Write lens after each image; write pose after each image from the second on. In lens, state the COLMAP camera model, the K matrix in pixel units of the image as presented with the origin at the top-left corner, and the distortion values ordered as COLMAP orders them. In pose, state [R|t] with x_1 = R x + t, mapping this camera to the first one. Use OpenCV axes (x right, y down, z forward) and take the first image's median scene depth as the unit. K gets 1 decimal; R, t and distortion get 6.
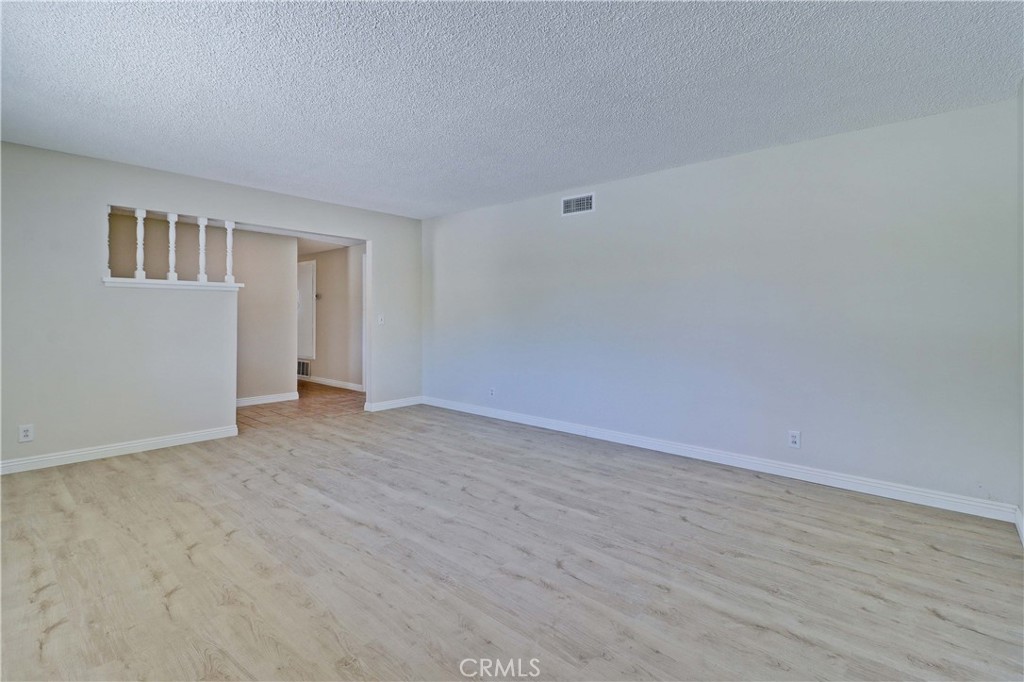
lens RADIAL K [[482.4, 0, 512.0], [0, 482.4, 341.0], [0, 0, 1]] dist [0.020253, -0.012050]
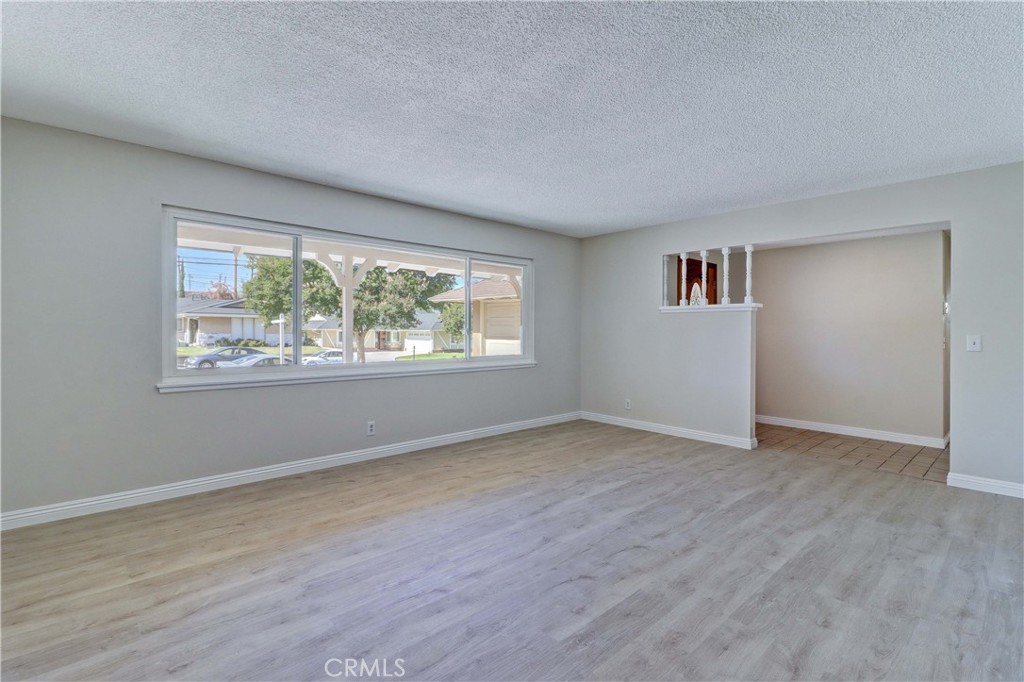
lens RADIAL K [[474.4, 0, 511.4], [0, 474.4, 331.0], [0, 0, 1]] dist [0.018751, -0.012020]
pose [[-0.103362, -0.001177, -0.994643, 0.720179], [-0.061003, 0.998124, 0.005158, -0.045919], [0.992771, 0.061209, -0.103240, 0.849605]]
